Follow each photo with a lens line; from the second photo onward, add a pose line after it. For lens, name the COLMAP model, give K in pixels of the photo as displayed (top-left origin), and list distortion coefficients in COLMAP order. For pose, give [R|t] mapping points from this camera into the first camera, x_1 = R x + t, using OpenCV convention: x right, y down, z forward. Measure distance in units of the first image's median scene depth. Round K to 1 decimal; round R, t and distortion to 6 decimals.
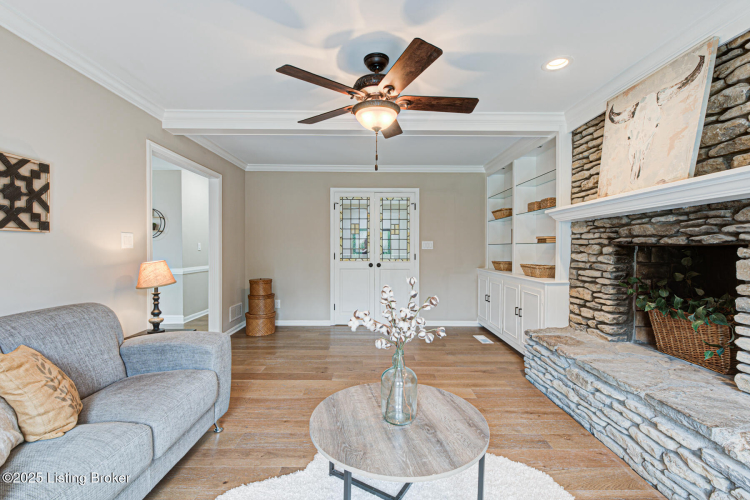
lens RADIAL K [[327.7, 0, 373.8], [0, 327.7, 248.3], [0, 0, 1]] dist [0.001093, -0.000118]
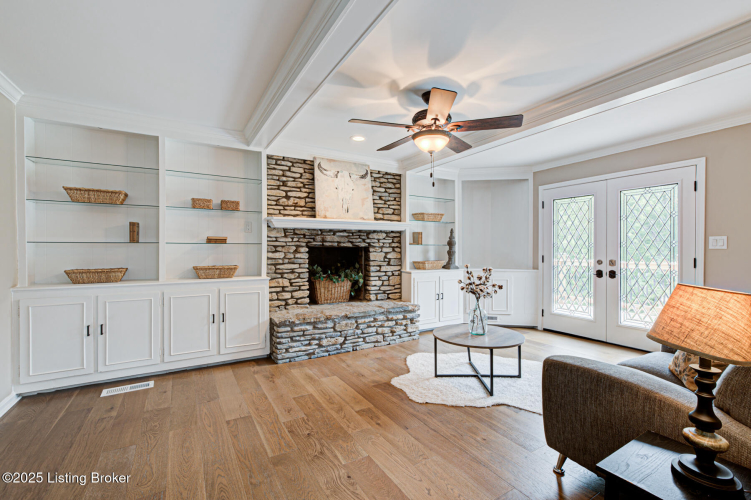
lens RADIAL K [[328.1, 0, 374.1], [0, 328.1, 250.4], [0, 0, 1]] dist [0.001093, -0.000118]
pose [[-0.509847, -0.011774, 0.860185, -0.767447], [-0.000833, 0.999913, 0.013193, -0.011509], [-0.860265, 0.006010, -0.509812, 1.479561]]
